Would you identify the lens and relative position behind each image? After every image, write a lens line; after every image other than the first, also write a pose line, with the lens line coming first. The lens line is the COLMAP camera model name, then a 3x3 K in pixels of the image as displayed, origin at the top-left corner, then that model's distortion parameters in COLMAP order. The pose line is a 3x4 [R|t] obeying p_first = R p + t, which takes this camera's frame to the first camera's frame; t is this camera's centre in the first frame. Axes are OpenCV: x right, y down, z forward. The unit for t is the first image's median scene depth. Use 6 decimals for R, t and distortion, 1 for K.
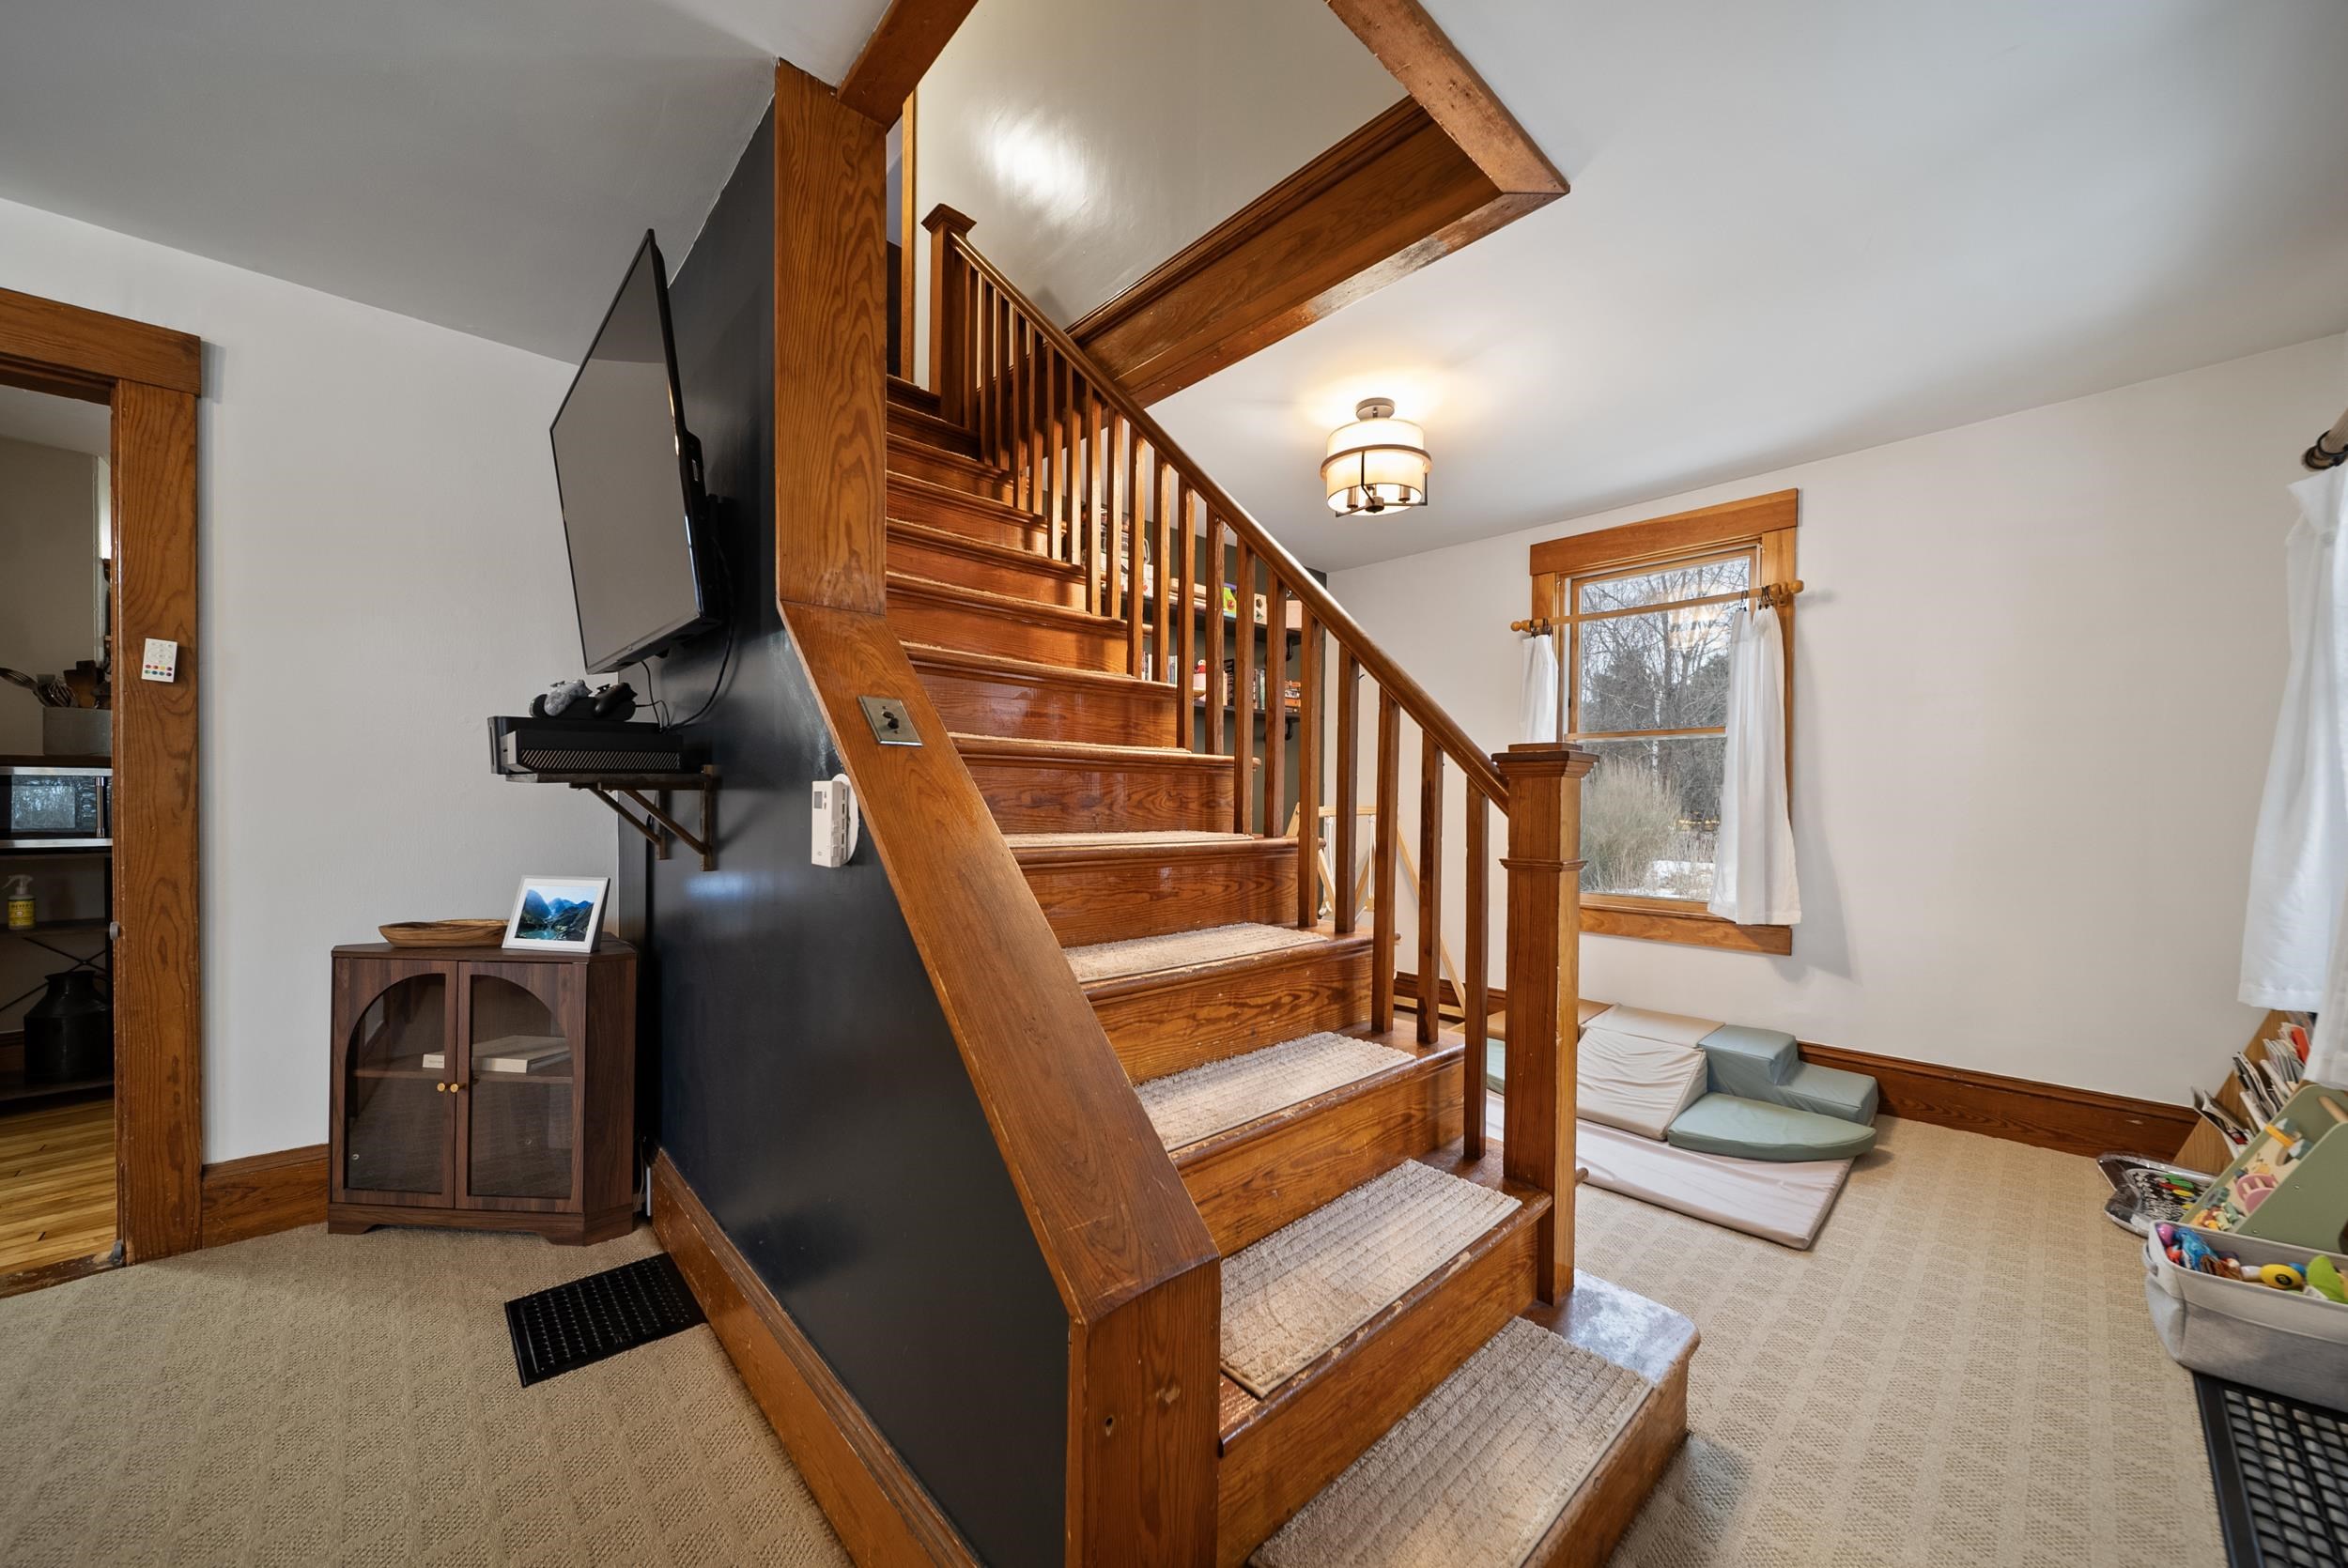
lens RADIAL K [[844.1, 0, 1184.8], [0, 844.1, 804.1], [0, 0, 1]] dist [-0.002130, -0.000253]
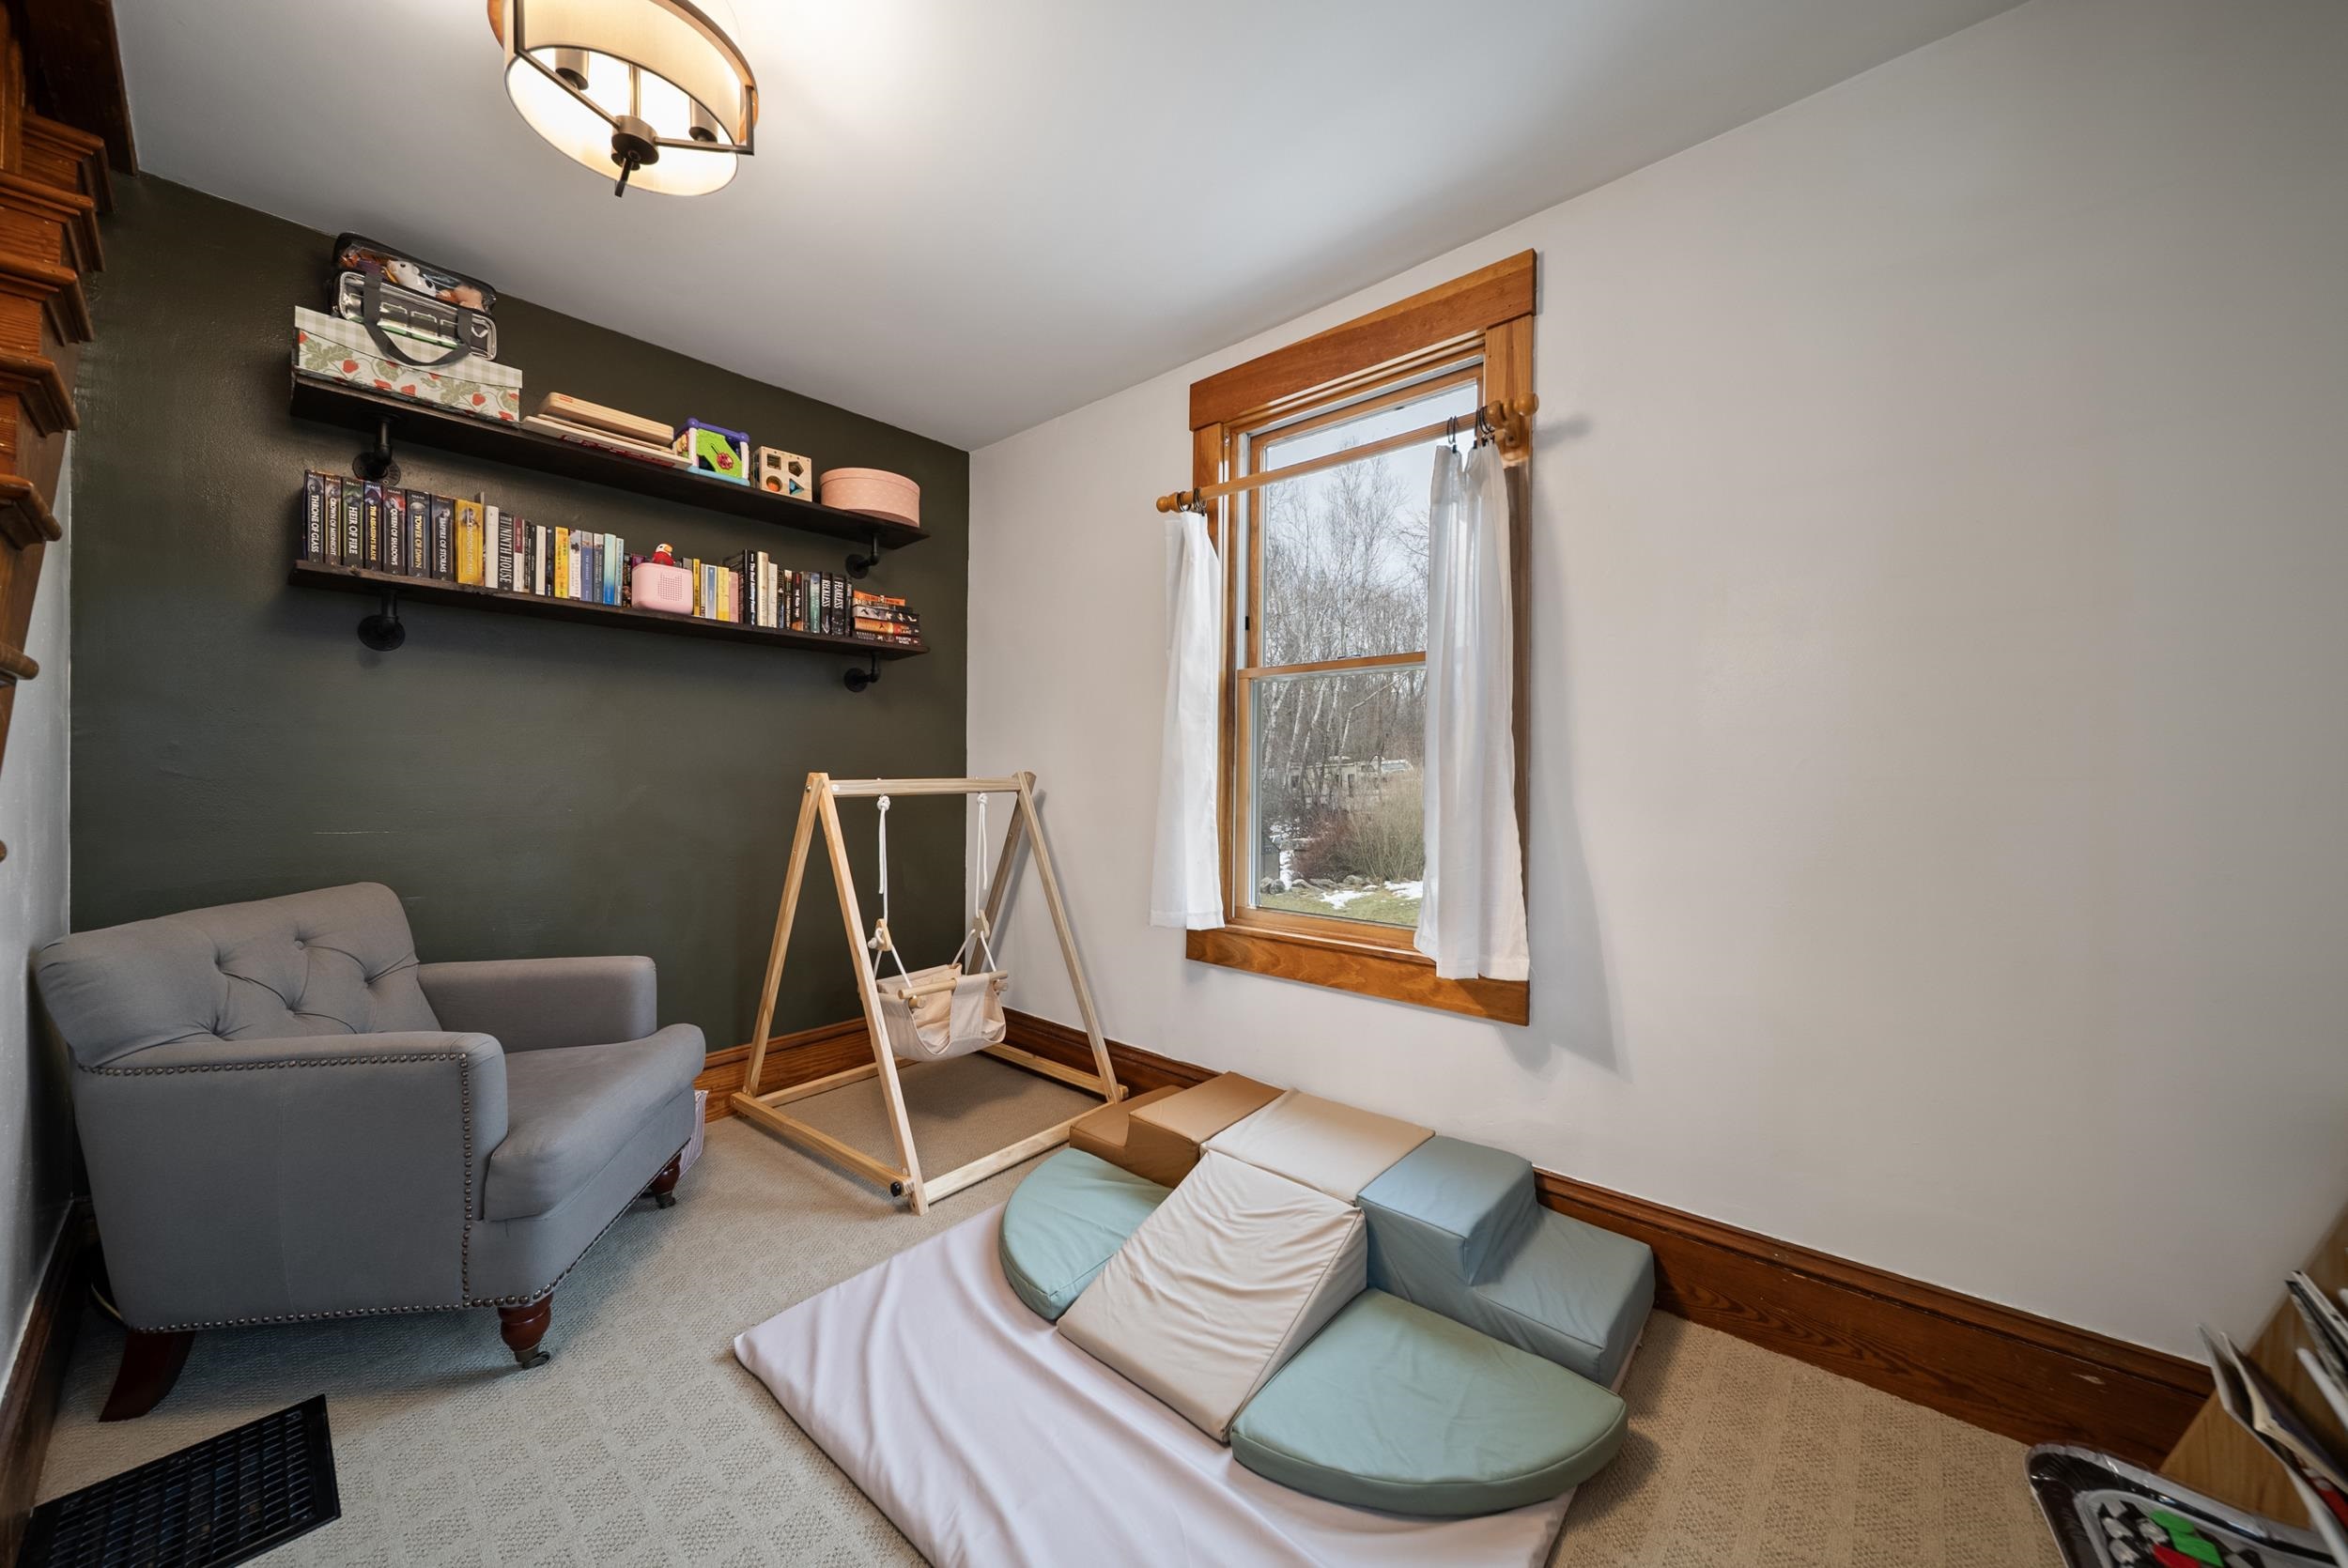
lens RADIAL K [[844.1, 0, 1164.2], [0, 844.1, 777.4], [0, 0, 1]] dist [-0.002130, -0.000253]
pose [[0.996179, 0.003619, 0.087260, 0.272493], [-0.003009, 0.999970, -0.007124, 0.004973], [-0.087284, 0.006834, 0.996160, 0.282139]]
